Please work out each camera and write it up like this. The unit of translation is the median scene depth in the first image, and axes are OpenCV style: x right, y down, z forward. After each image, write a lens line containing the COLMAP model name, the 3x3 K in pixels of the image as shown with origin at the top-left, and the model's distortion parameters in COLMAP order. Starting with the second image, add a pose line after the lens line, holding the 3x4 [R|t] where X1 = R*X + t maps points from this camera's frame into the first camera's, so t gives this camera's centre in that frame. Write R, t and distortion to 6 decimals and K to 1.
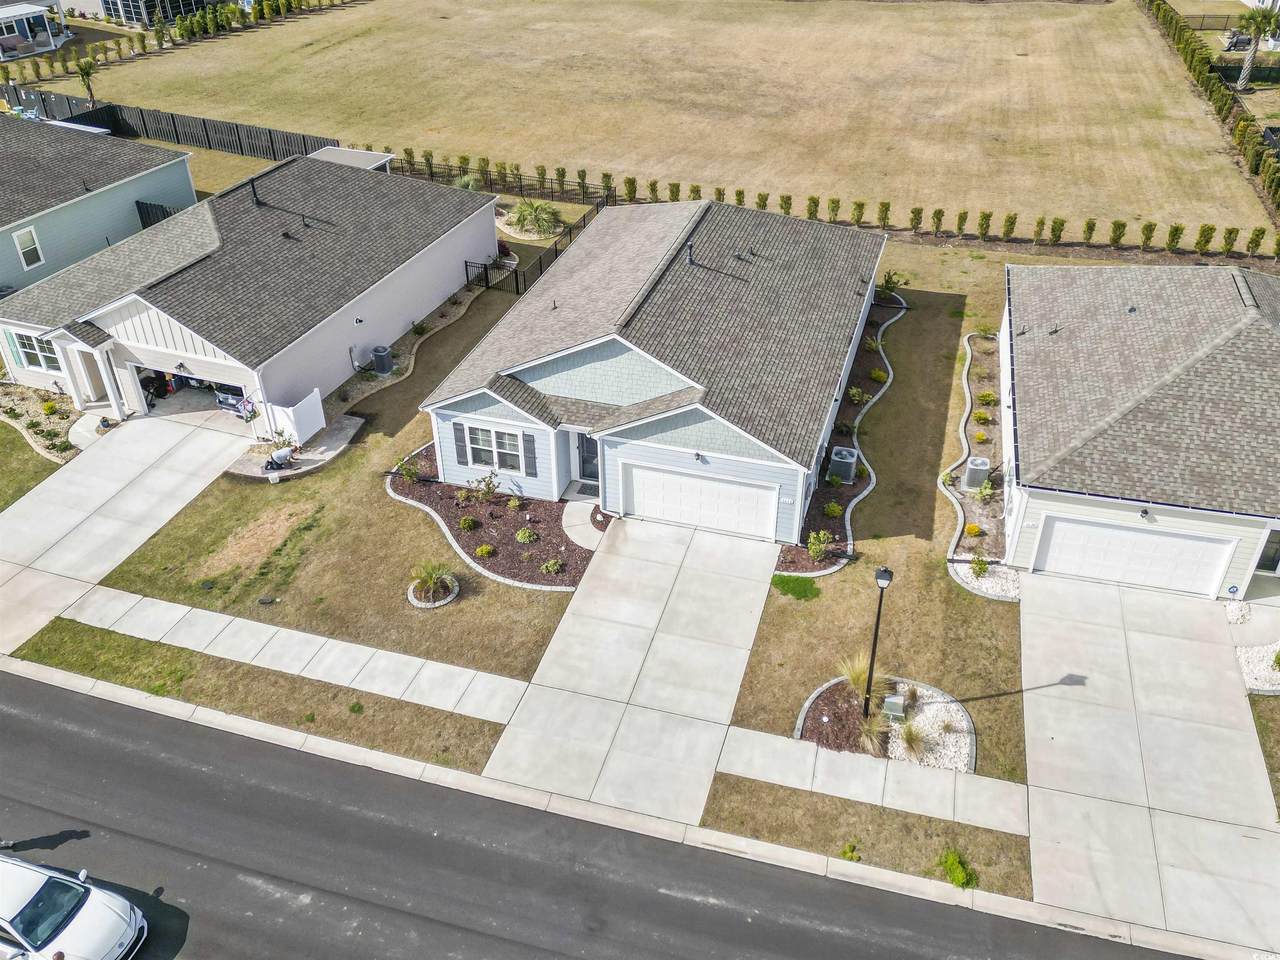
lens RADIAL K [[1094.7, 0, 640.0], [0, 1094.7, 480.0], [0, 0, 1]] dist [0.113920, -0.178999]
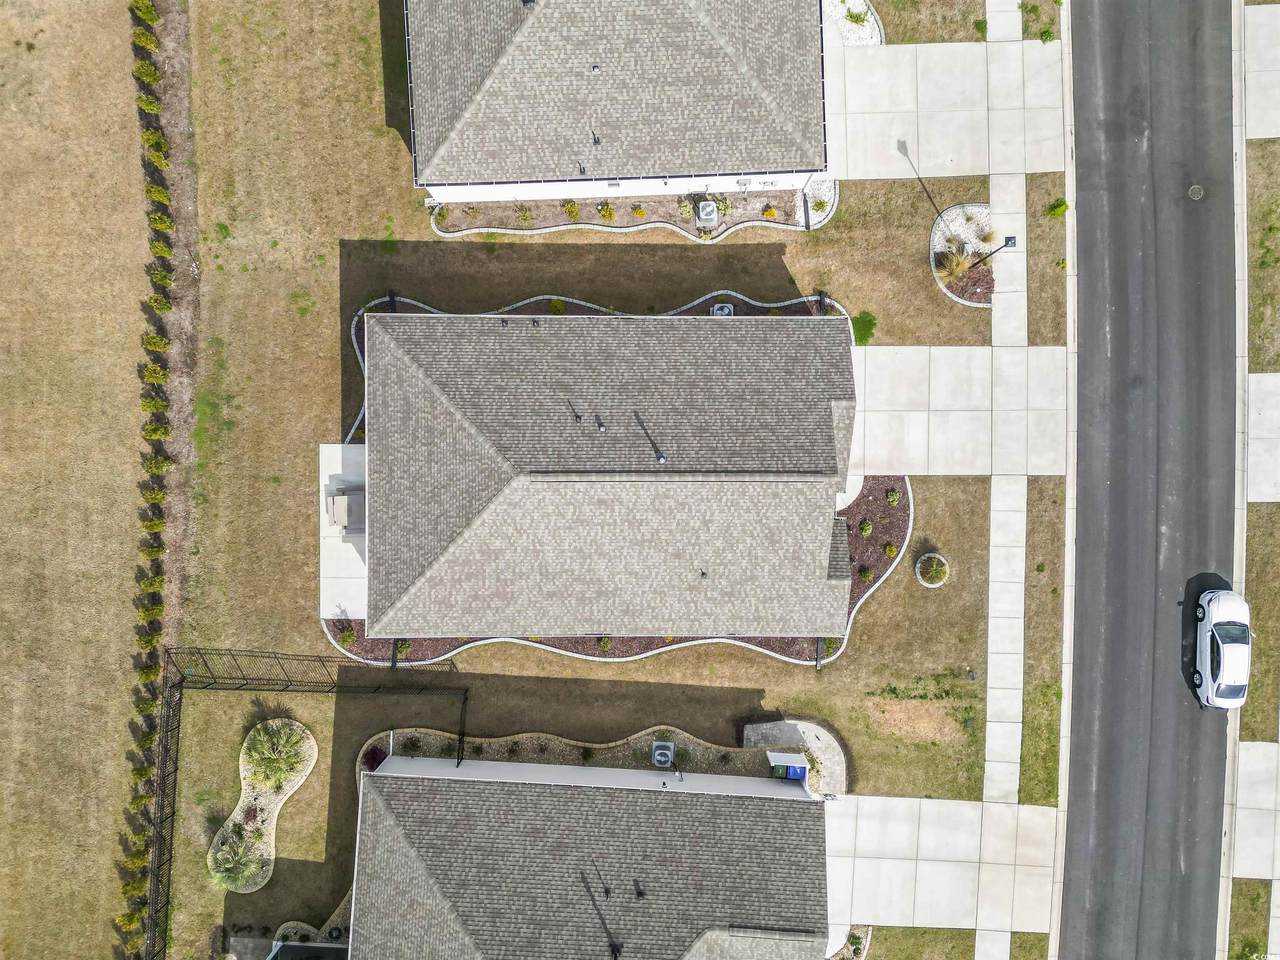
lens RADIAL K [[943.2, 0, 640.0], [0, 943.2, 480.0], [0, 0, 1]] dist [0.044221, -0.002252]
pose [[-0.290045, -0.956958, -0.010263, 0.048689], [0.519525, -0.166451, 0.838086, -1.106906], [-0.803721, 0.237751, 0.545441, 0.594121]]
